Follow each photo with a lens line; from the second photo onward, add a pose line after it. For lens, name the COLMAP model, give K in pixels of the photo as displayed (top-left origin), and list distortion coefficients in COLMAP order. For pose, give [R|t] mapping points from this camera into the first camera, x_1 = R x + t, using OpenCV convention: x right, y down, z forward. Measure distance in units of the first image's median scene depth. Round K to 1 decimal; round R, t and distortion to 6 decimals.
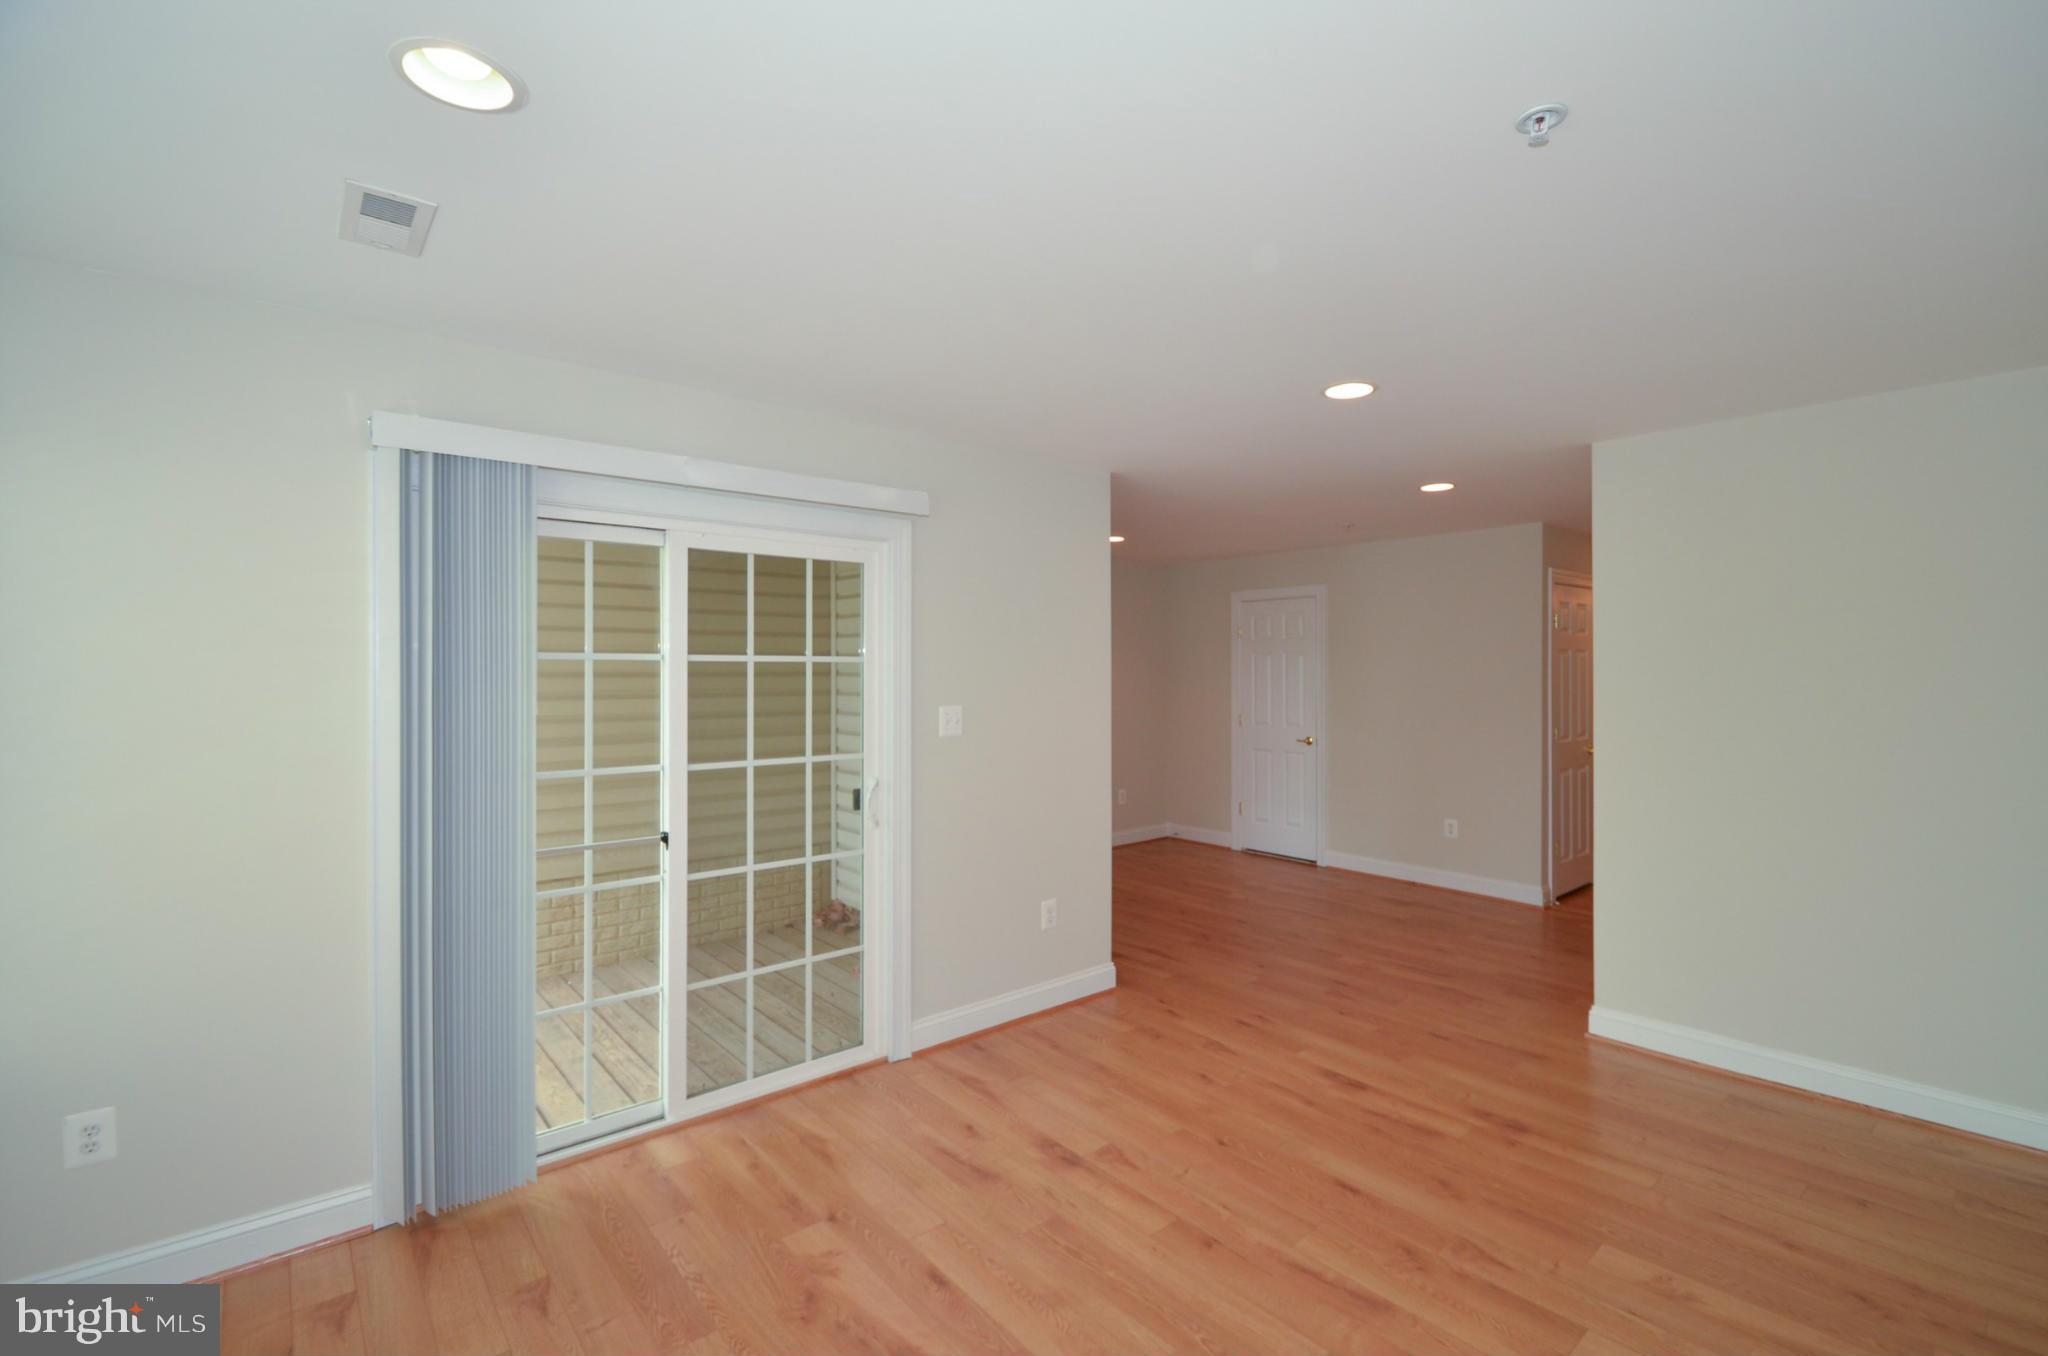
lens RADIAL K [[915.5, 0, 1051.8], [0, 915.5, 685.9], [0, 0, 1]] dist [0.000317, -0.000048]
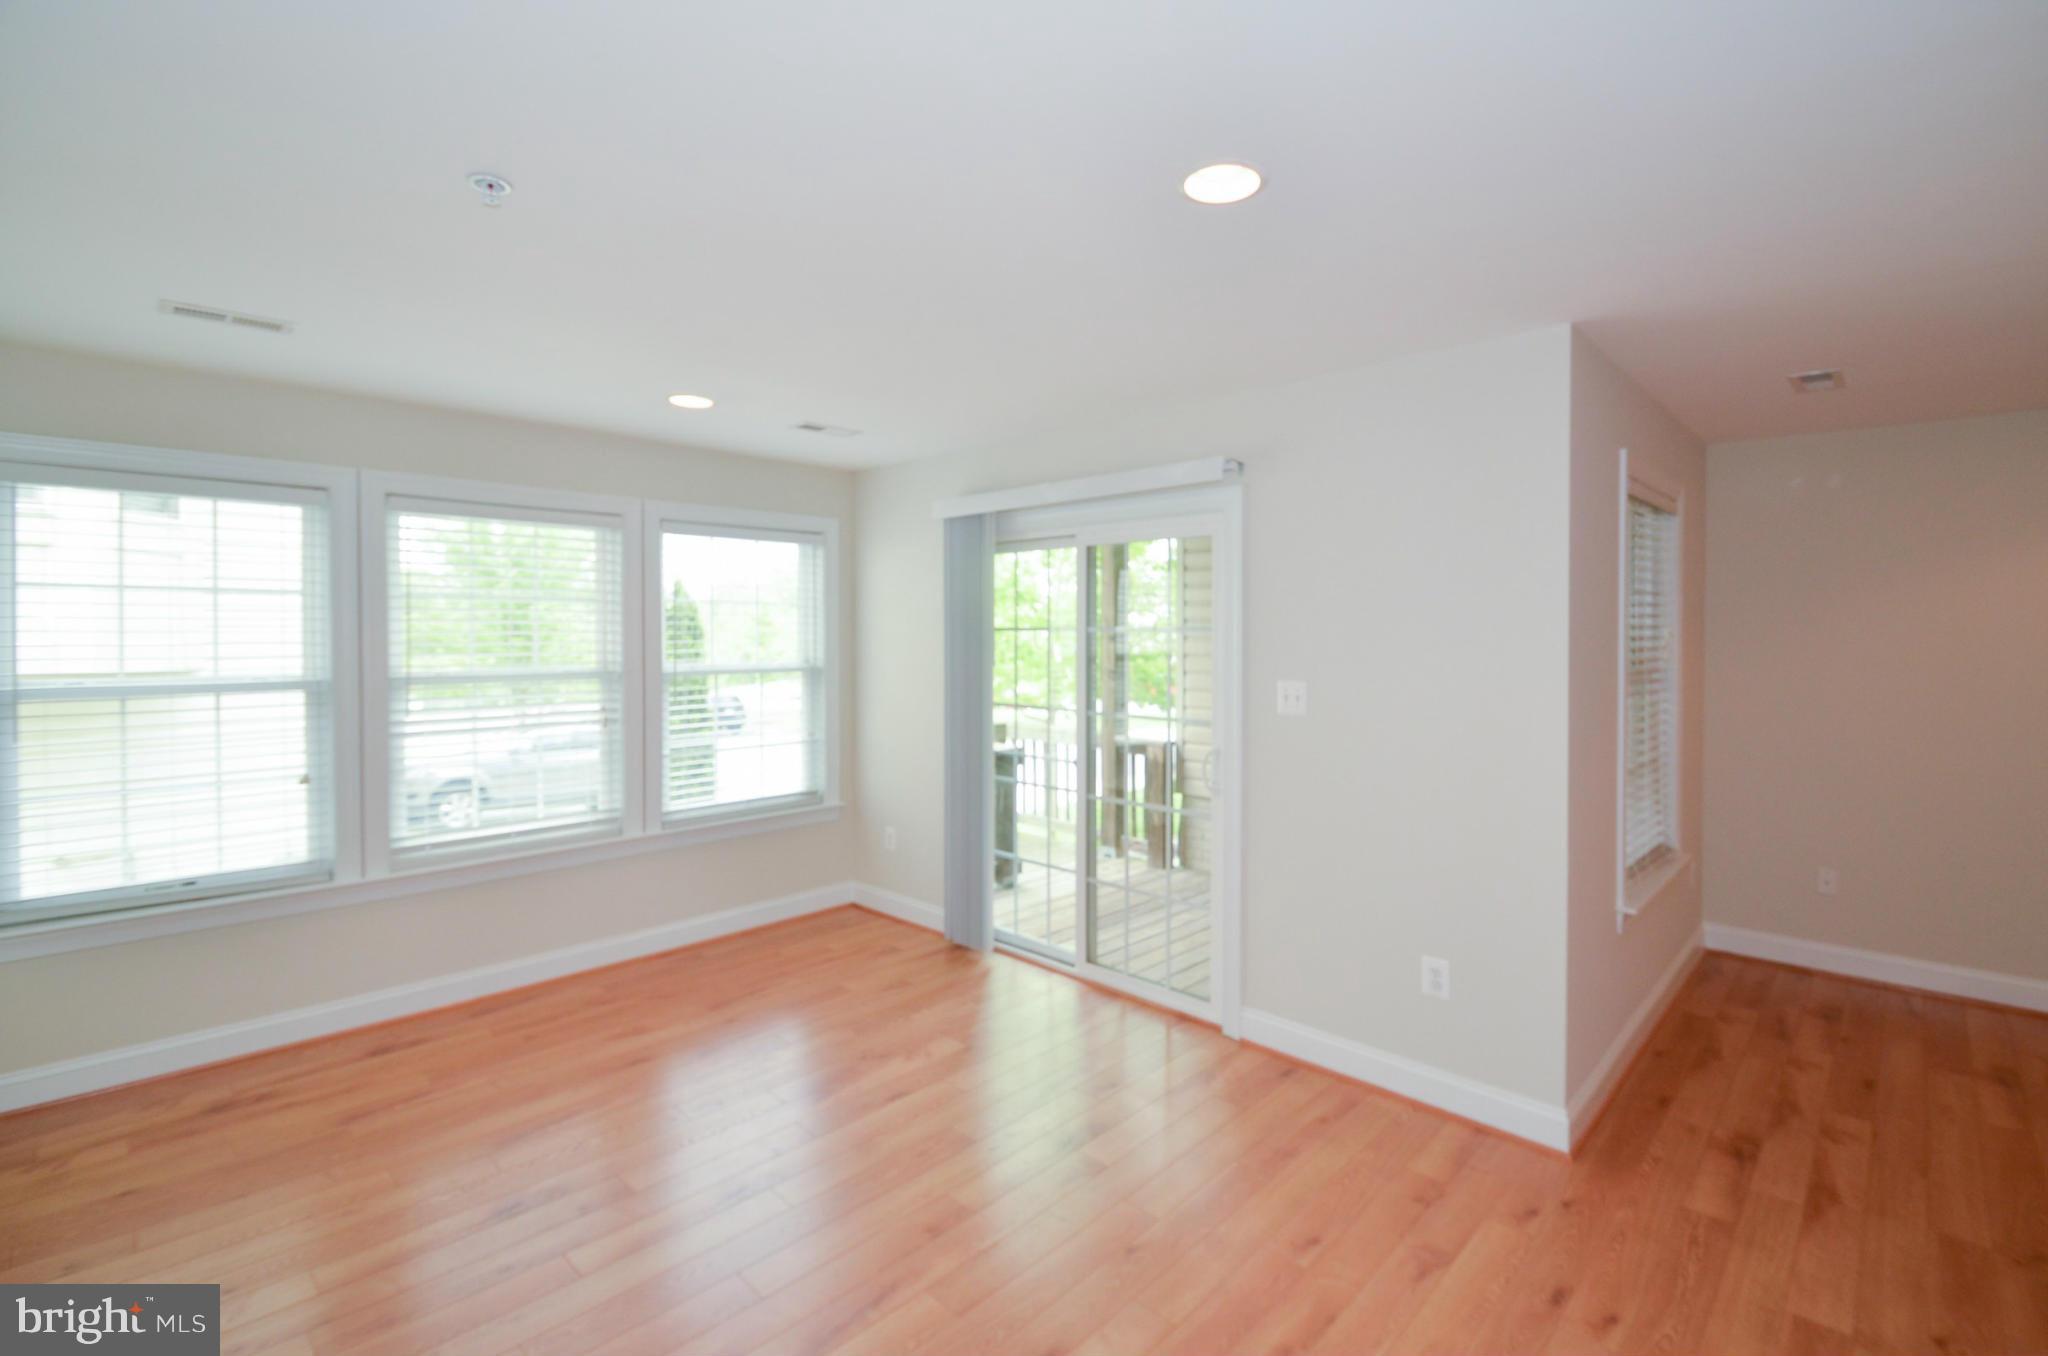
lens RADIAL K [[910.1, 0, 1033.1], [0, 910.1, 662.1], [0, 0, 1]] dist [0.000001, -0.001233]
pose [[0.086882, 0.022709, -0.995960, 1.038990], [-0.024959, 0.999476, 0.020612, -0.010983], [0.995906, 0.023068, 0.087404, 0.933077]]
